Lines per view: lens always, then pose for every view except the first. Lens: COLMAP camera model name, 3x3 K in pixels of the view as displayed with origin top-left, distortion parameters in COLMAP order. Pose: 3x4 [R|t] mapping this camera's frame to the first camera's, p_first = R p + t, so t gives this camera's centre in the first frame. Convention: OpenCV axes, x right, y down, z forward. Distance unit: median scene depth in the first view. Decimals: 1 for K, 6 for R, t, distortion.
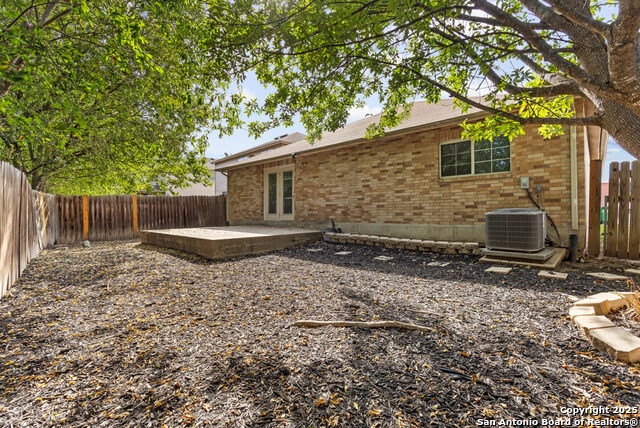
lens RADIAL K [[293.9, 0, 319.9], [0, 293.9, 215.5], [0, 0, 1]] dist [0.002746, 0.000099]
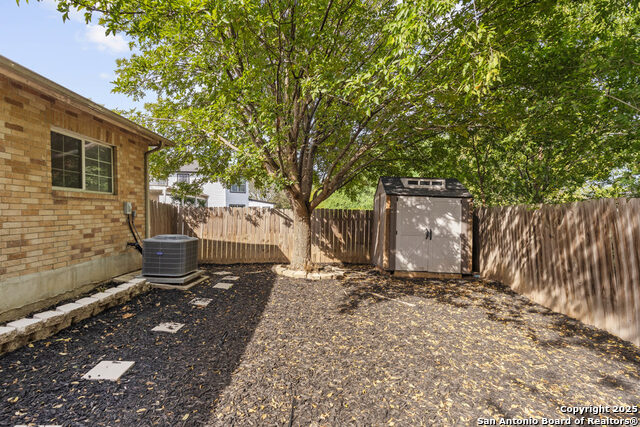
lens RADIAL K [[328.1, 0, 317.4], [0, 328.1, 214.6], [0, 0, 1]] dist [0.004666, 0.000664]
pose [[-0.700096, -0.000681, 0.714049, -0.348964], [0.005159, 0.999969, 0.006012, -0.065760], [-0.714031, 0.007893, -0.700070, 0.922042]]
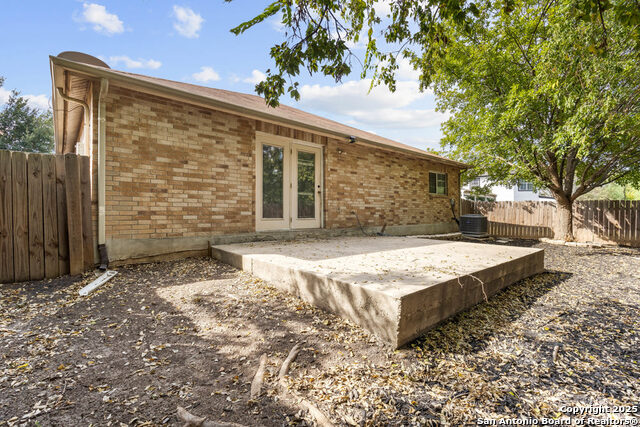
lens RADIAL K [[293.9, 0, 316.1], [0, 293.9, 216.7], [0, 0, 1]] dist [0.002746, 0.000099]
pose [[0.098711, -0.010281, 0.995063, -1.010296], [0.004039, 0.999943, 0.009931, -0.020651], [-0.995108, 0.003039, 0.098747, 1.227775]]
